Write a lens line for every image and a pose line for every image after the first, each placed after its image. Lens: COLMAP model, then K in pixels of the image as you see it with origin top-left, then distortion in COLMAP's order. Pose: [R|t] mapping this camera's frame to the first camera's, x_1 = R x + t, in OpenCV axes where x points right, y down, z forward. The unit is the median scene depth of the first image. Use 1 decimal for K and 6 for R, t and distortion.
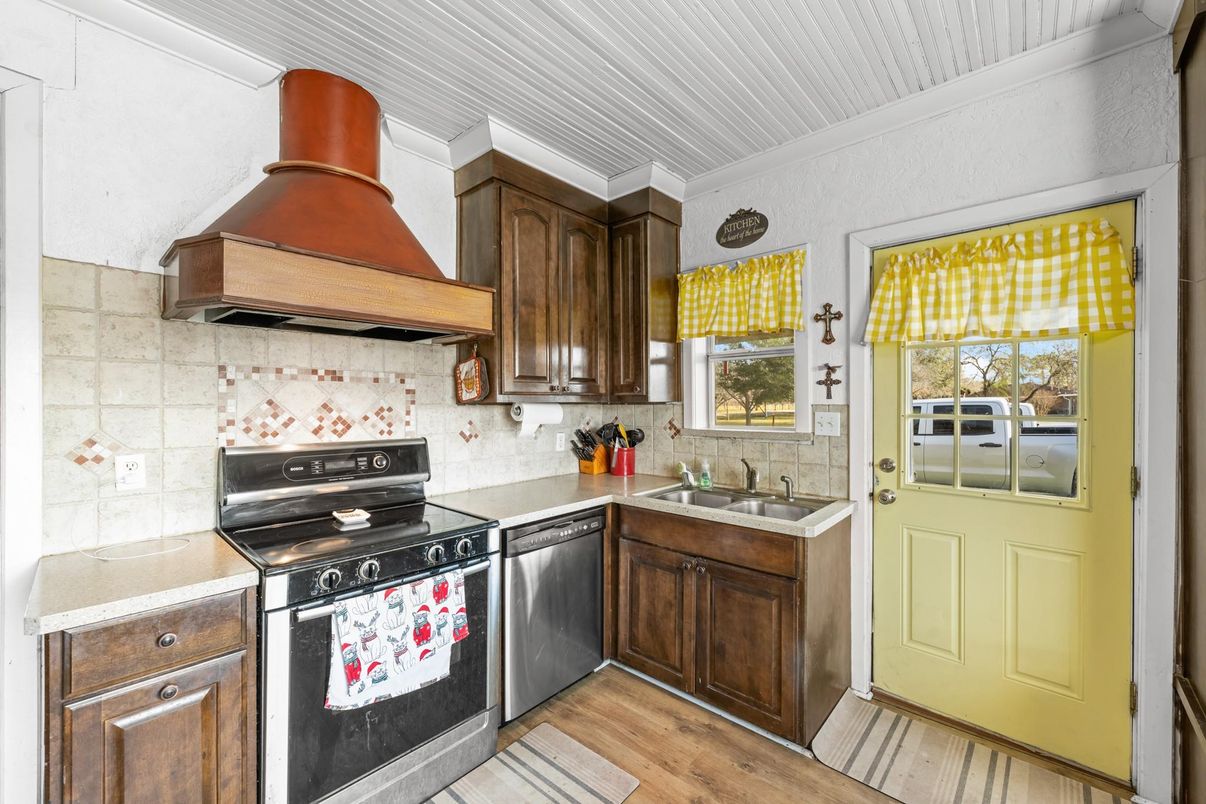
lens RADIAL K [[482.6, 0, 603.0], [0, 482.6, 402.0], [0, 0, 1]] dist [-0.002086, -0.000073]
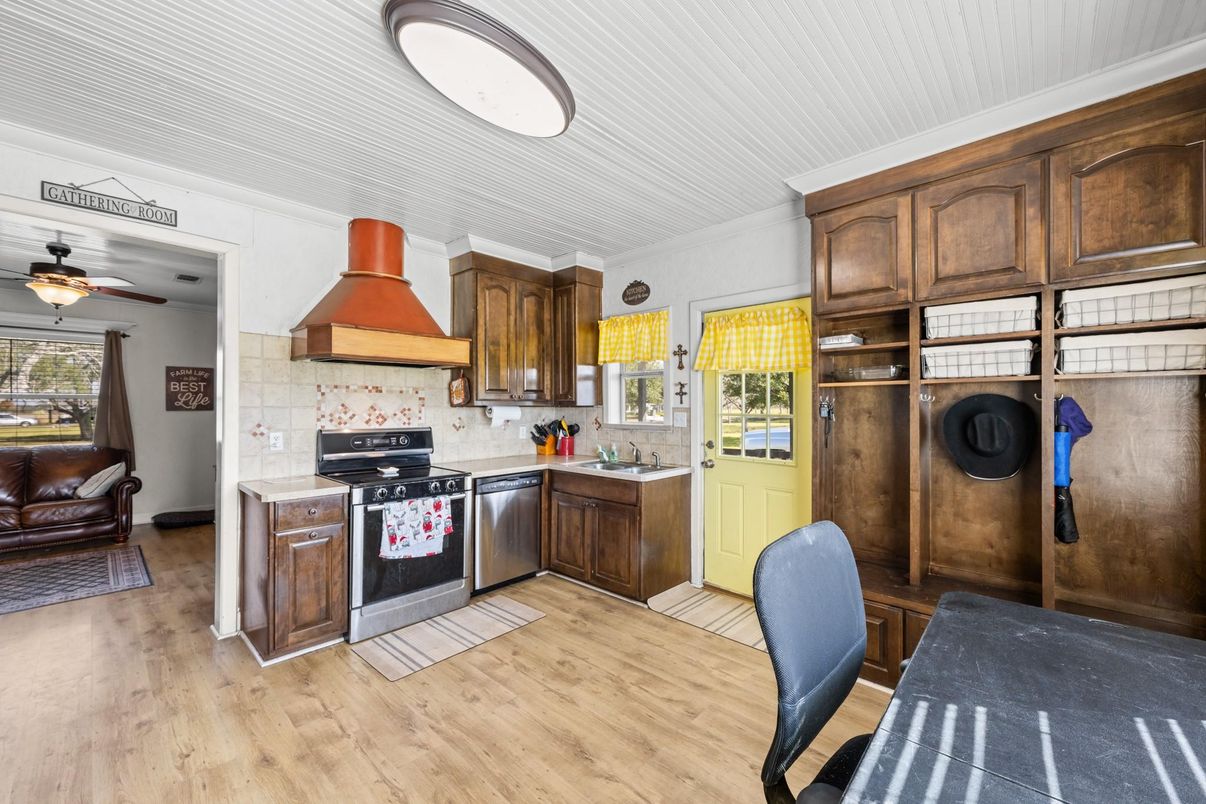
lens RADIAL K [[482.5, 0, 604.5], [0, 482.5, 405.7], [0, 0, 1]] dist [0.000203, -0.000165]
pose [[0.999866, 0.003249, -0.016066, 0.259558], [-0.003231, 0.999994, 0.001157, -0.001957], [0.016070, -0.001105, 0.999870, -0.656949]]
